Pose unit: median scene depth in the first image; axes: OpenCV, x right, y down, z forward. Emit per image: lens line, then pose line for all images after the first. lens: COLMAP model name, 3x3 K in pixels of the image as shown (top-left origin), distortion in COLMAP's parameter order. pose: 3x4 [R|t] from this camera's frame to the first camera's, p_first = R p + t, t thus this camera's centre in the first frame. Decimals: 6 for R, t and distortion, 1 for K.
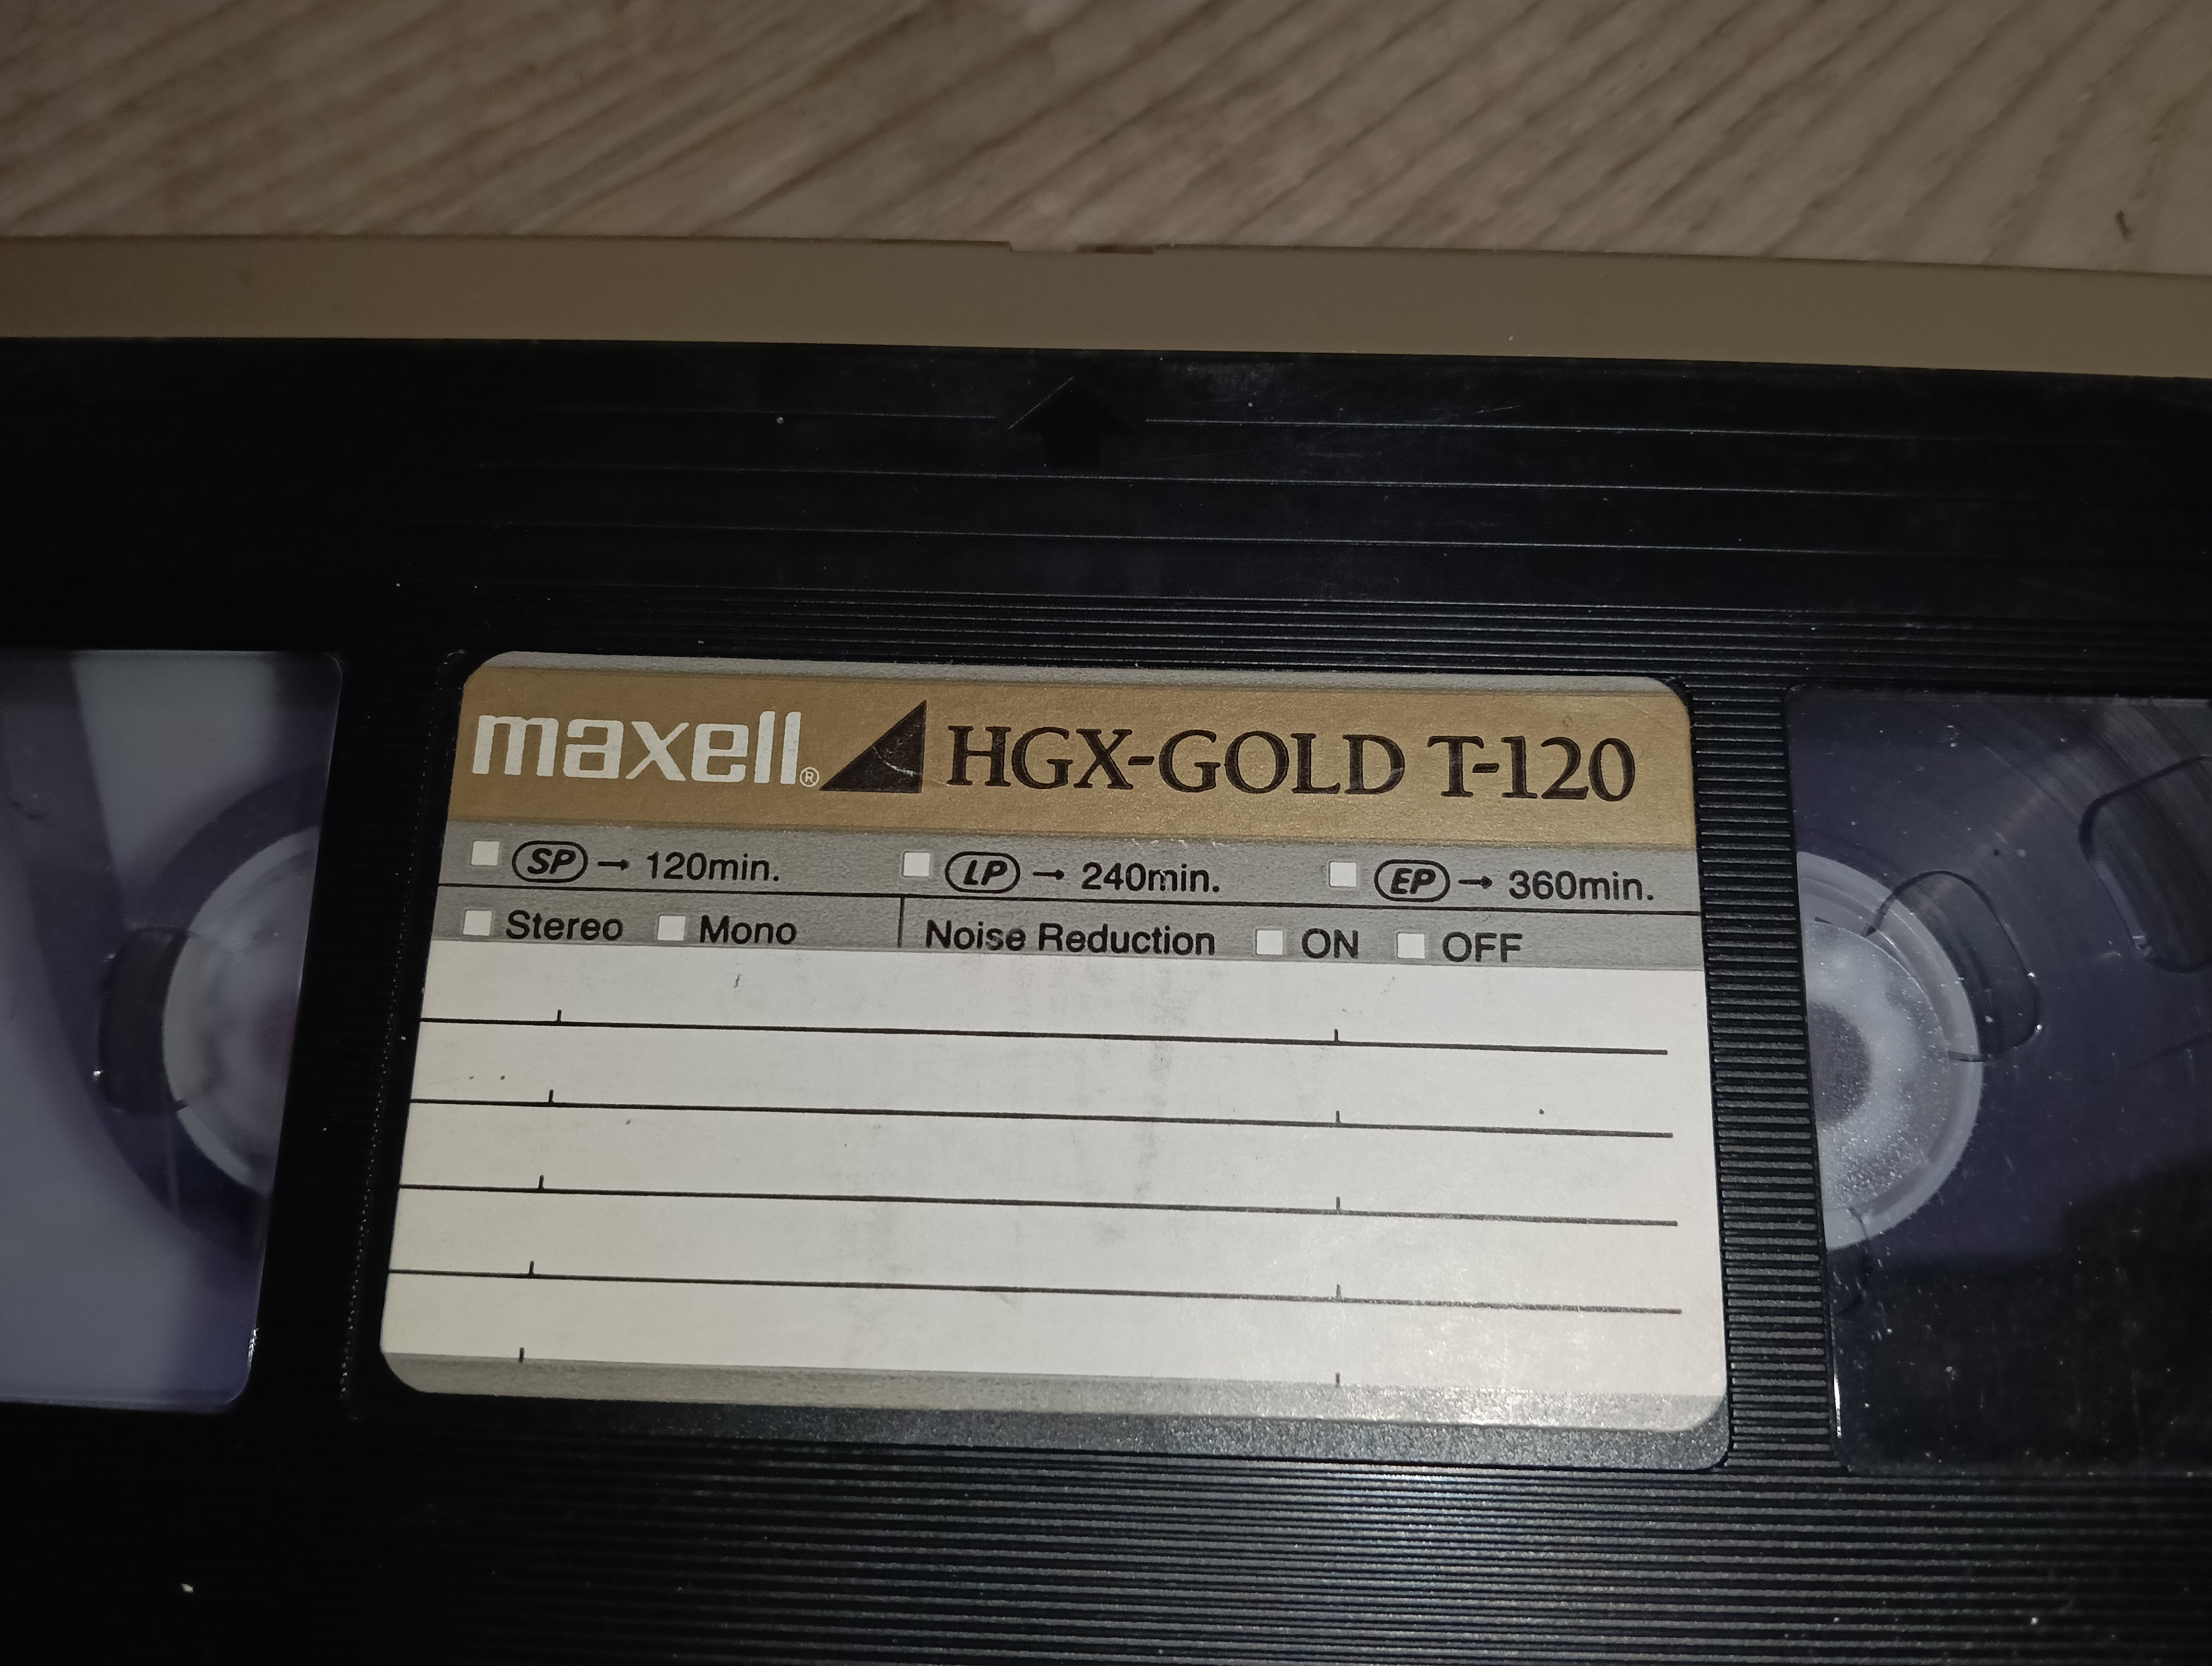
lens RADIAL K [[1750.2, 0, 1110.9], [0, 1750.2, 834.0], [0, 0, 1]] dist [0.030144, -0.009928]
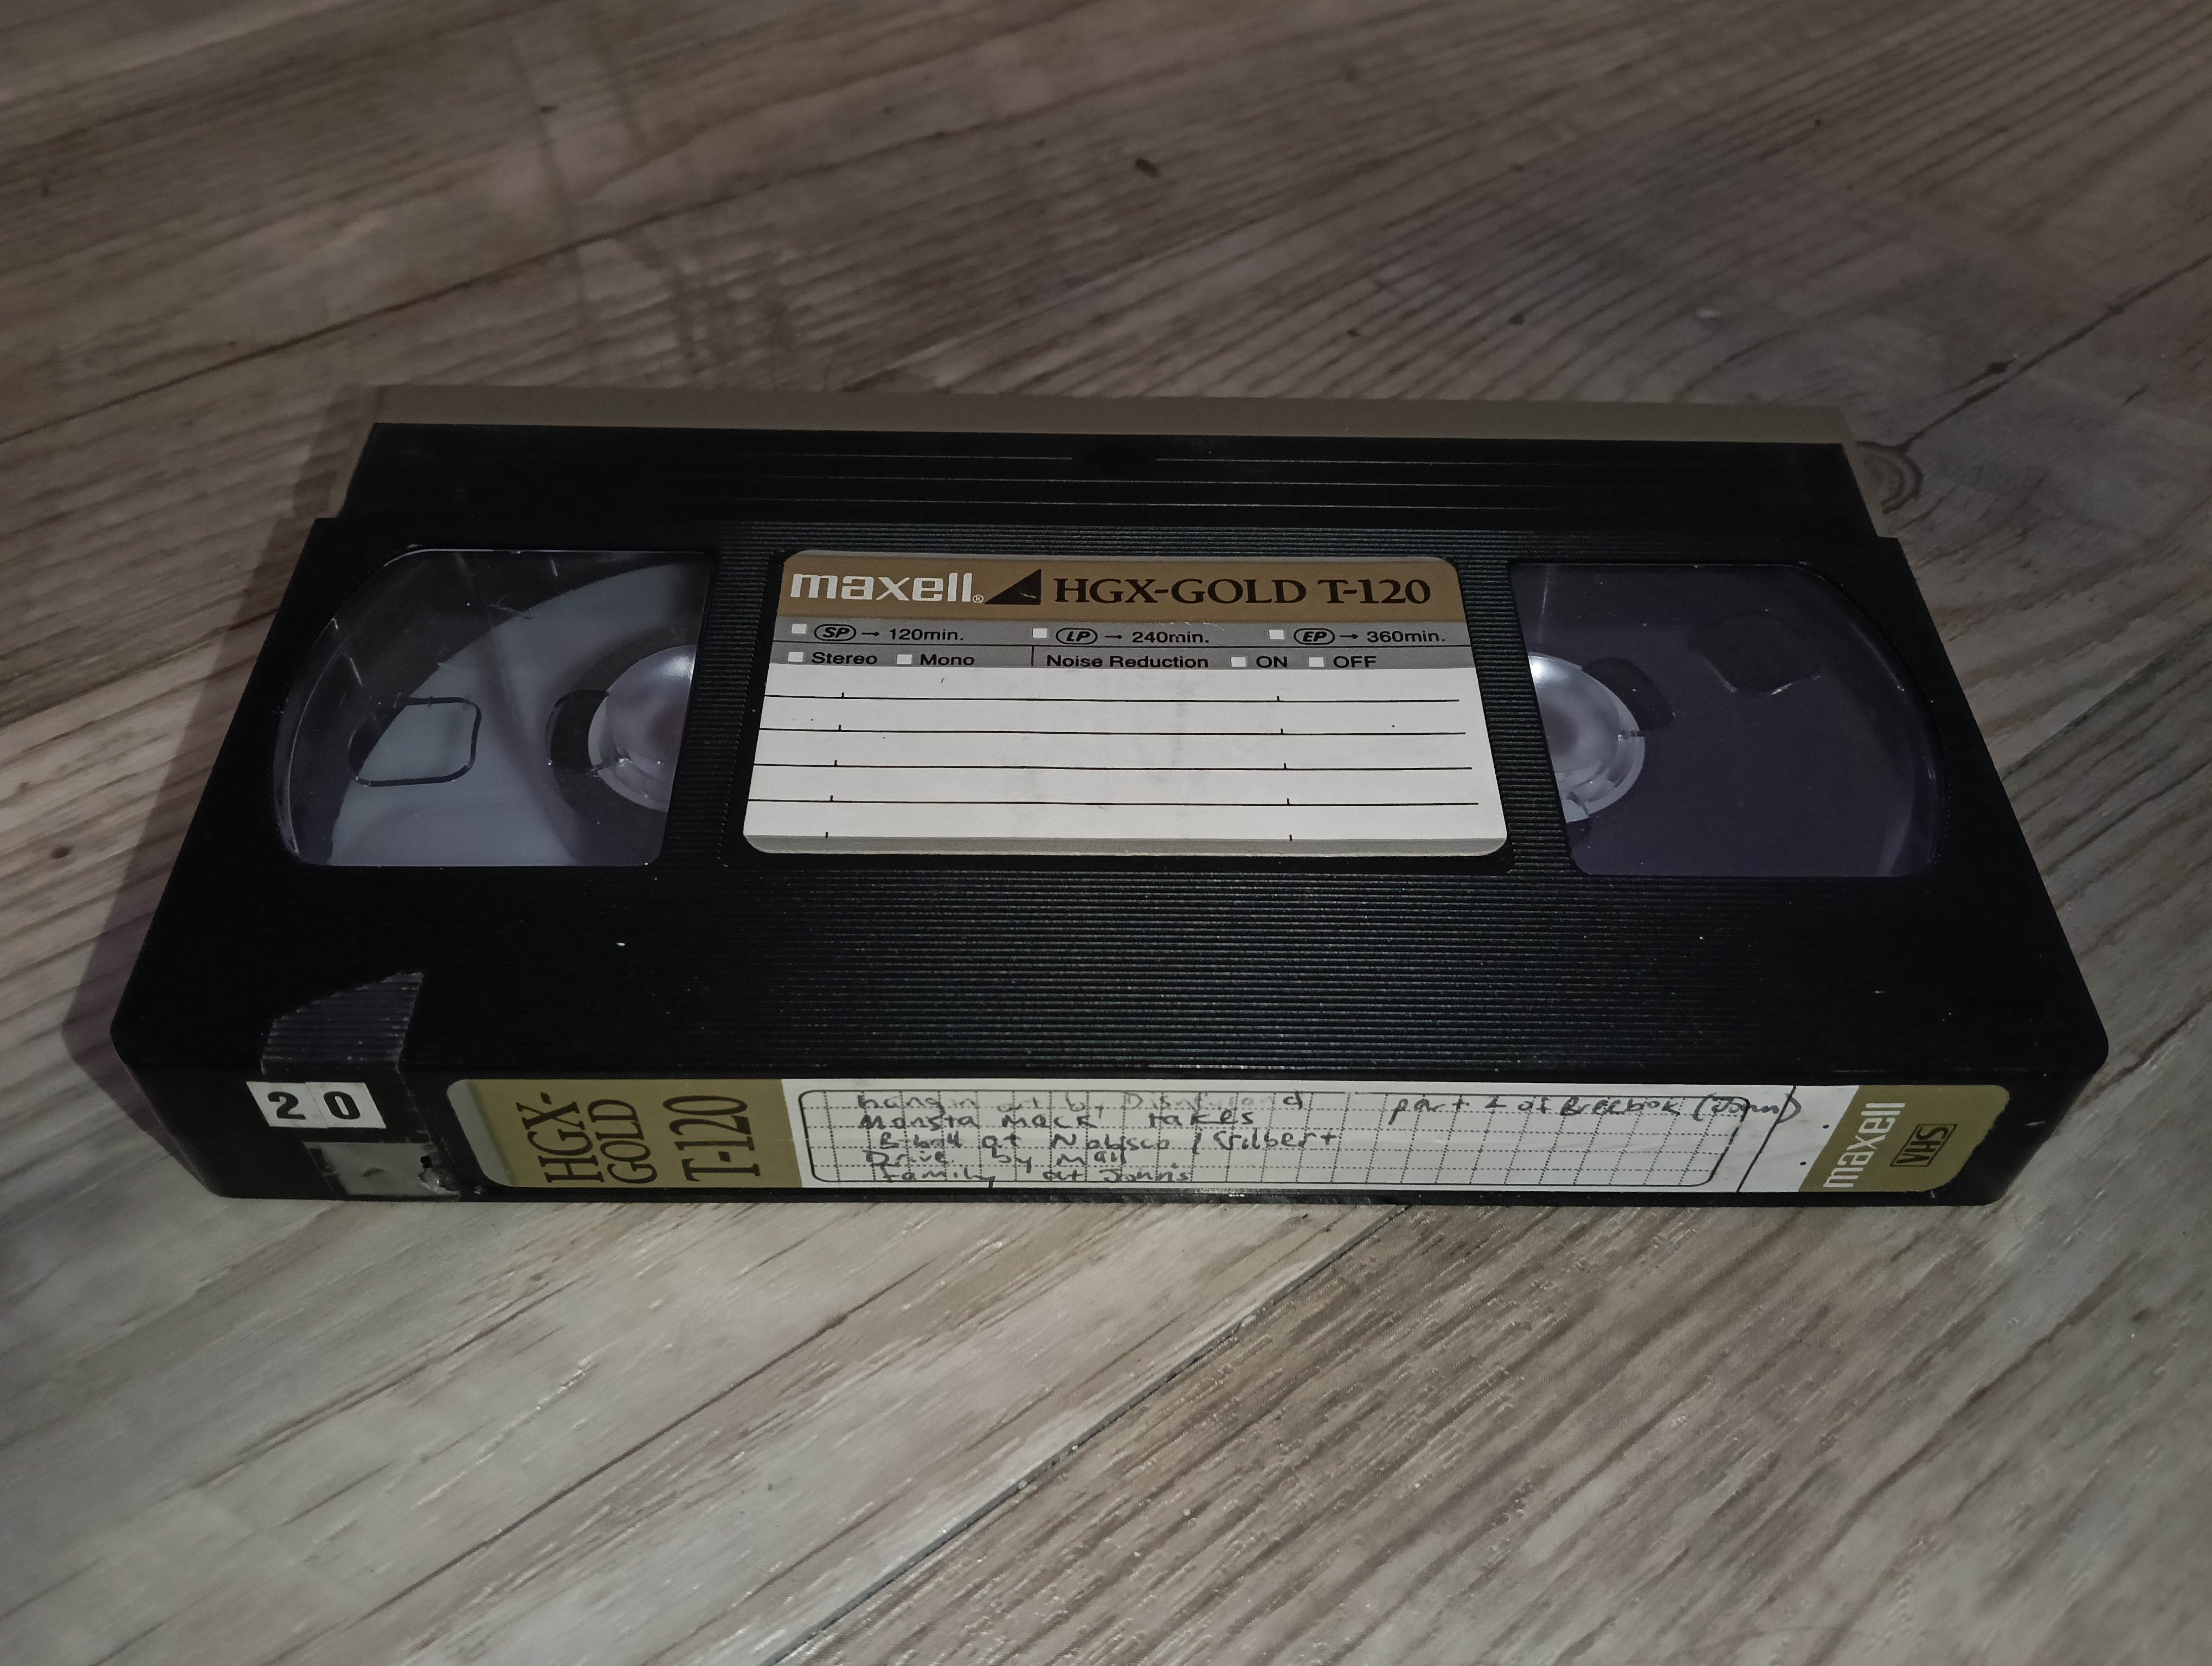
lens RADIAL K [[1750.2, 0, 1102.0], [0, 1750.2, 831.9], [0, 0, 1]] dist [0.030144, -0.009928]
pose [[0.998800, -0.004555, 0.048761, -0.135191], [0.024433, 0.909243, -0.415548, 0.946520], [-0.042443, 0.416241, 0.908263, -0.547466]]
